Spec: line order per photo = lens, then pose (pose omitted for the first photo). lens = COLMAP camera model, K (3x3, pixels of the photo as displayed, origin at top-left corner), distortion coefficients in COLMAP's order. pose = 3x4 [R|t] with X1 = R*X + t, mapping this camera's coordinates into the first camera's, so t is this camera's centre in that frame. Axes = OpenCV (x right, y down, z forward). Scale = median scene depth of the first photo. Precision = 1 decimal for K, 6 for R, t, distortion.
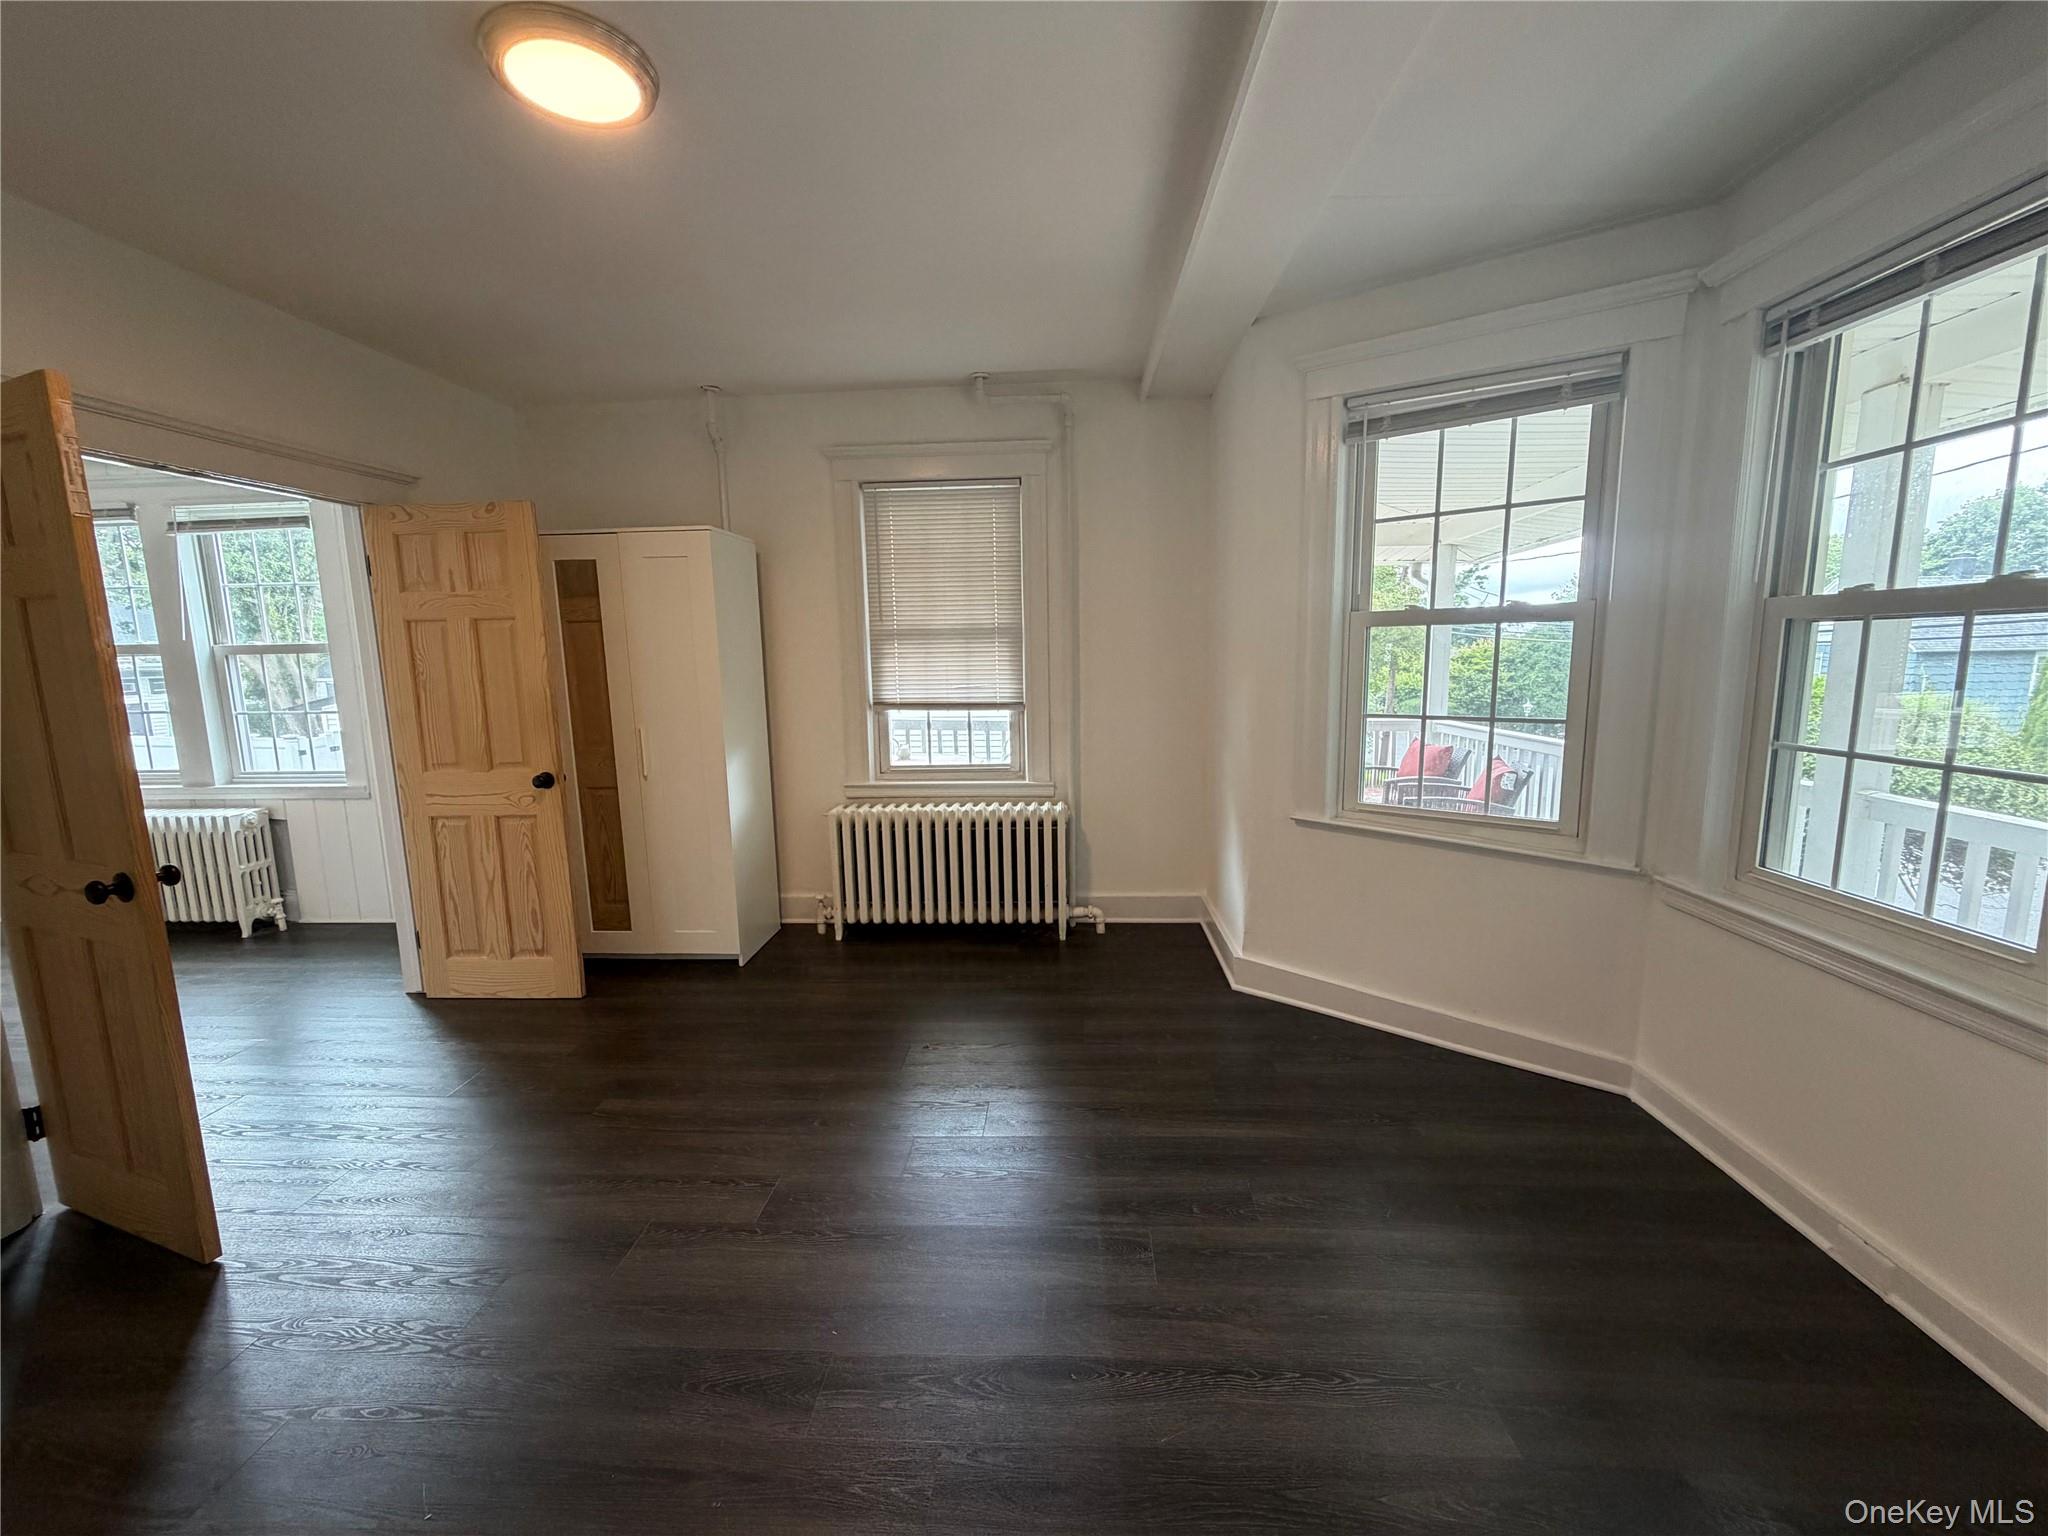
lens RADIAL K [[818.2, 0, 1016.8], [0, 818.2, 769.7], [0, 0, 1]] dist [-0.000493, -0.000154]
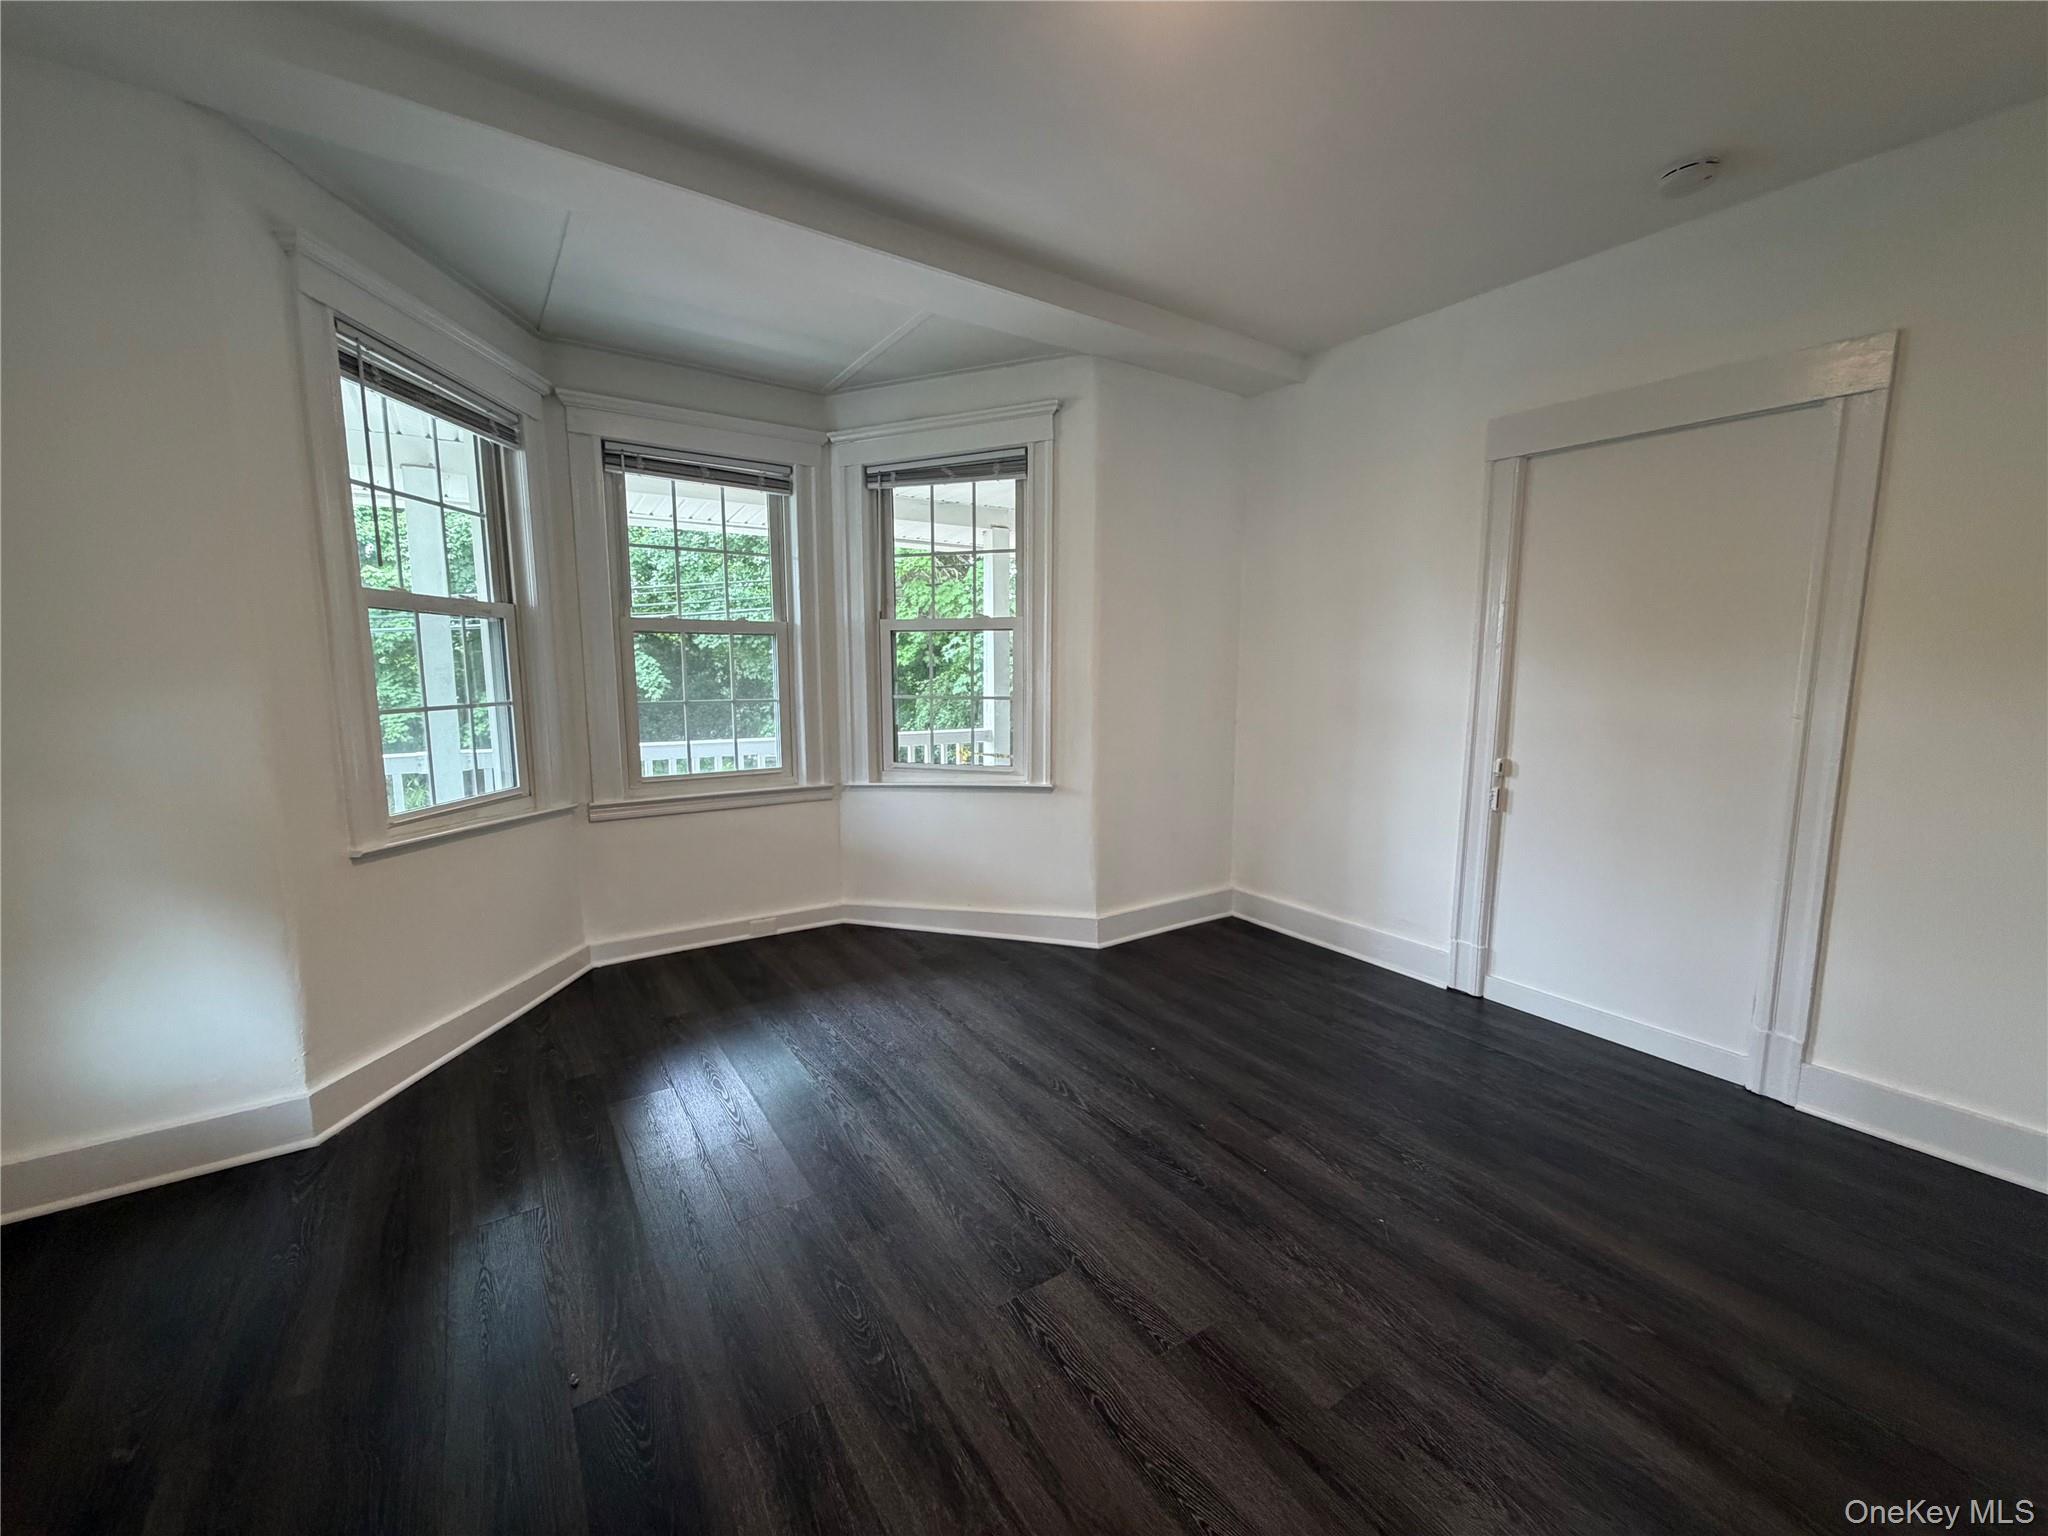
lens RADIAL K [[818.2, 0, 1016.8], [0, 818.2, 769.7], [0, 0, 1]] dist [-0.000493, -0.000154]
pose [[-0.614417, -0.078556, 0.785061, -0.766389], [0.122095, 0.973578, 0.192976, -0.109233], [-0.779477, 0.214419, -0.588591, 1.196136]]
